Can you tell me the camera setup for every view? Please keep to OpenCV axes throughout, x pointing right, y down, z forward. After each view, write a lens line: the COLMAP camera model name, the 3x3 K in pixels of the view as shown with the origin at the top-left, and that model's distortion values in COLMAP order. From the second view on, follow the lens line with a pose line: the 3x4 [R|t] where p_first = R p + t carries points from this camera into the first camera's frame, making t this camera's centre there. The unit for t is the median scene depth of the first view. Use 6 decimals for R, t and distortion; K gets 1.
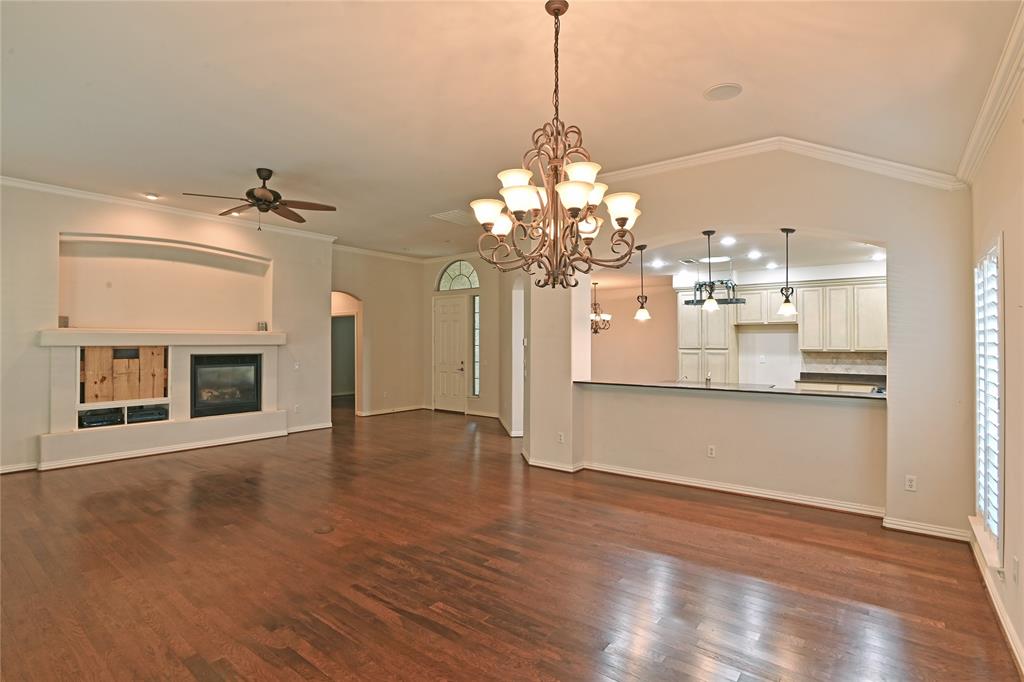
lens RADIAL K [[504.7, 0, 509.3], [0, 504.7, 337.1], [0, 0, 1]] dist [-0.066105, 0.025401]
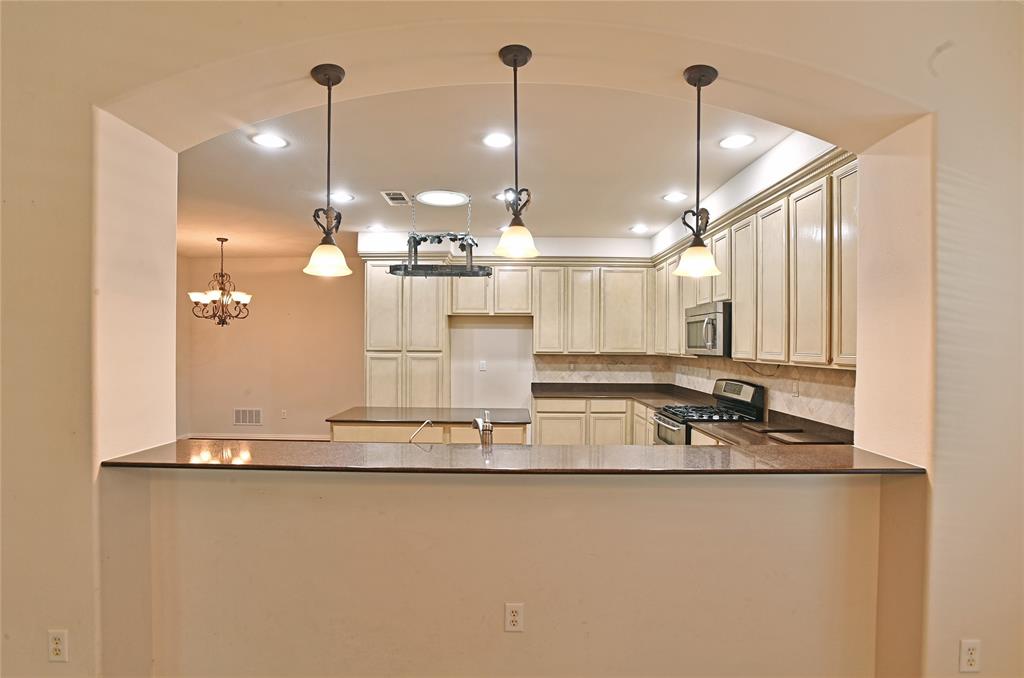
lens RADIAL K [[519.0, 0, 508.9], [0, 519.0, 340.0], [0, 0, 1]] dist [-0.038926, 0.000518]
pose [[0.793810, 0.006591, 0.608130, 0.114903], [-0.011683, 0.999922, 0.004413, 0.006079], [-0.608054, -0.010608, 0.793825, 0.502488]]
